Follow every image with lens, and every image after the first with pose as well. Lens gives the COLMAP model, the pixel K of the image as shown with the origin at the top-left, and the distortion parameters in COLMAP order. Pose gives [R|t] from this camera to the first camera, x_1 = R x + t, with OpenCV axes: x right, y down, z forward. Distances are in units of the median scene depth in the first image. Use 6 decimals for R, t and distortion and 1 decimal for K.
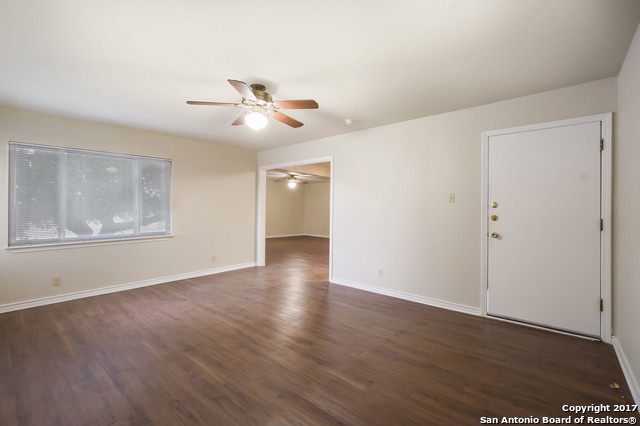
lens RADIAL K [[280.9, 0, 315.5], [0, 280.9, 210.6], [0, 0, 1]] dist [-0.008723, 0.000110]
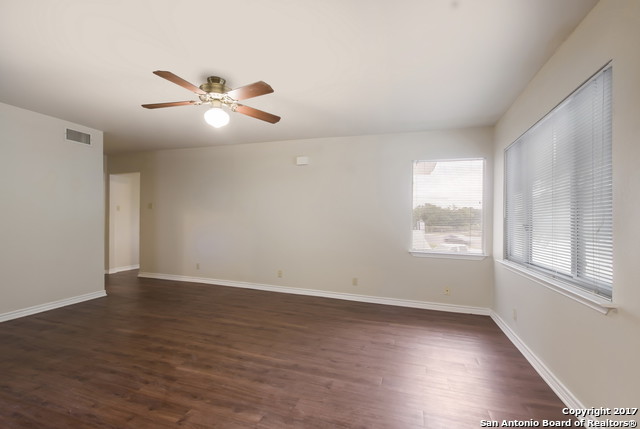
lens RADIAL K [[283.8, 0, 311.6], [0, 283.8, 218.3], [0, 0, 1]] dist [-0.000717, -0.000102]
pose [[-0.925733, -0.016123, -0.377835, -0.126445], [-0.016512, 0.999861, -0.002210, 0.002540], [0.377818, 0.004193, -0.925870, 1.615059]]
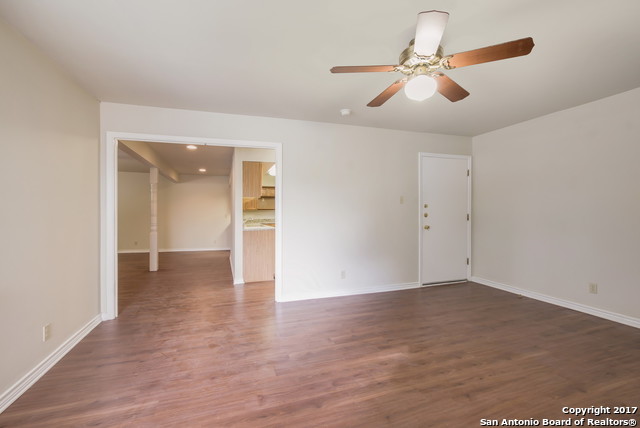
lens RADIAL K [[280.9, 0, 315.5], [0, 280.9, 211.6], [0, 0, 1]] dist [-0.008723, 0.000110]
pose [[0.505228, -0.010347, 0.862924, -0.798290], [0.011933, 0.999916, 0.005003, -0.004625], [-0.862903, 0.007769, 0.505310, 0.711235]]
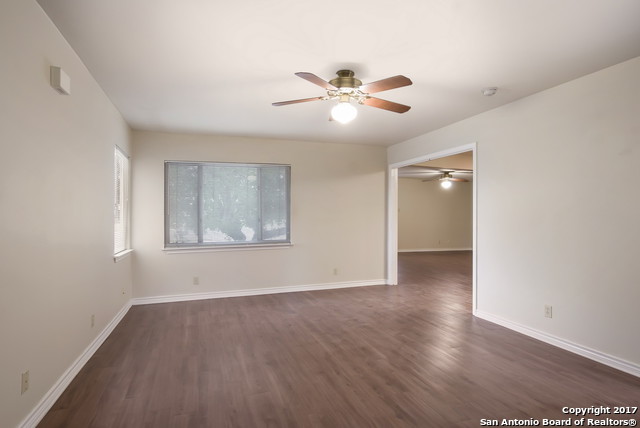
lens RADIAL K [[336.7, 0, 318.5], [0, 336.7, 213.0], [0, 0, 1]] dist [-0.002847, 0.000340]
pose [[0.873175, -0.008427, -0.487334, 0.177778], [0.001079, 0.999881, -0.015358, 0.002366], [0.487406, 0.012884, 0.873080, 0.054052]]
